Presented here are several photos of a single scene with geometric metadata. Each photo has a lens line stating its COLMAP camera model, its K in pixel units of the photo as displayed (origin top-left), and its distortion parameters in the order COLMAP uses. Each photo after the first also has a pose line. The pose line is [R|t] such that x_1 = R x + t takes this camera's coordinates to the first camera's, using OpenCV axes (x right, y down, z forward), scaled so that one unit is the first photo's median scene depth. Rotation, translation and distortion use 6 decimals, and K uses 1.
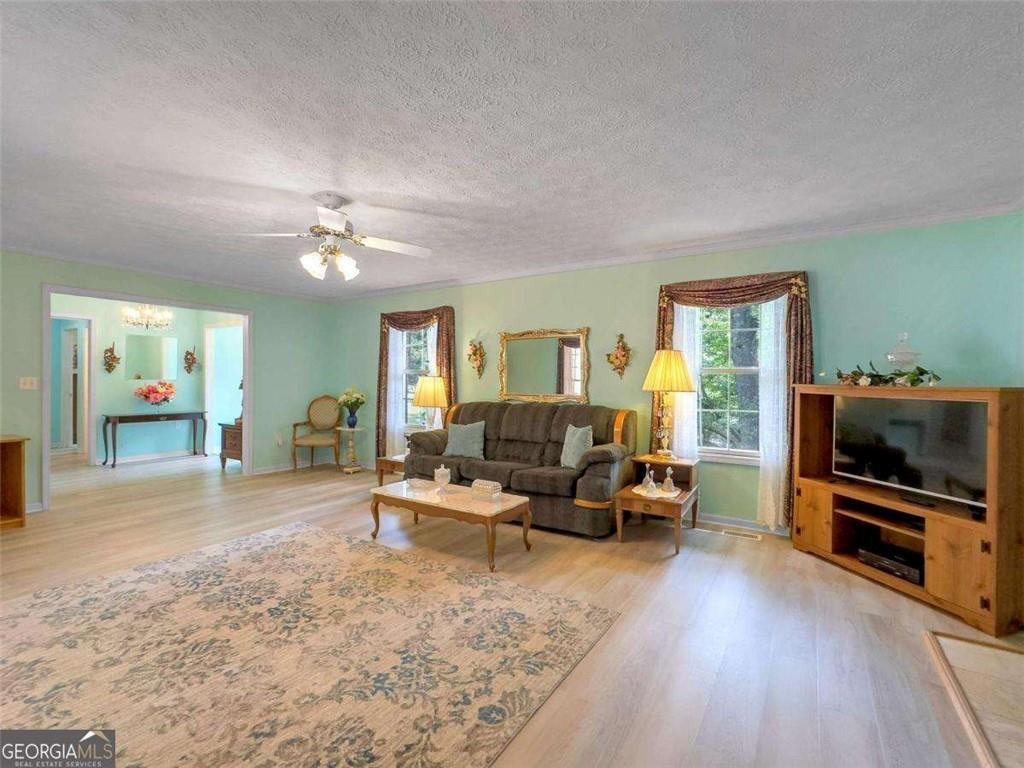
lens RADIAL K [[467.5, 0, 512.0], [0, 467.5, 384.0], [0, 0, 1]] dist [-0.004130, 0.000181]
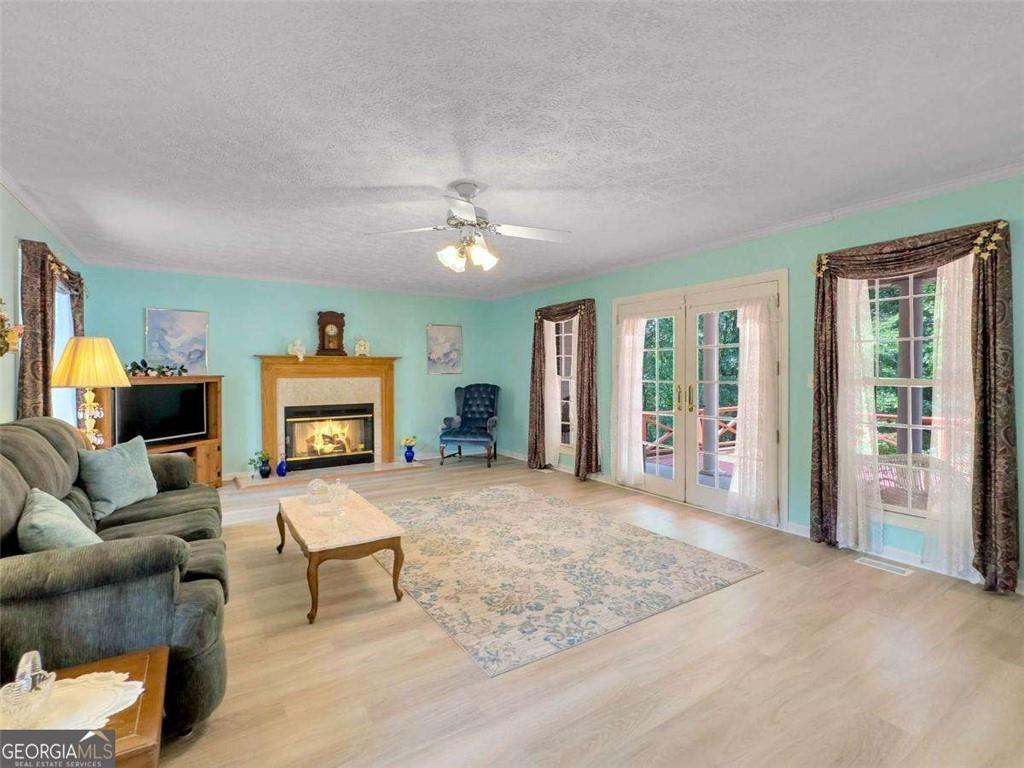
lens RADIAL K [[485.8, 0, 510.4], [0, 485.8, 373.8], [0, 0, 1]] dist [-0.002709, 0.000201]
pose [[-0.909546, -0.007172, 0.415540, -1.040567], [-0.001211, 0.999893, 0.014609, -0.032180], [-0.415600, 0.012784, -0.909457, 2.208071]]
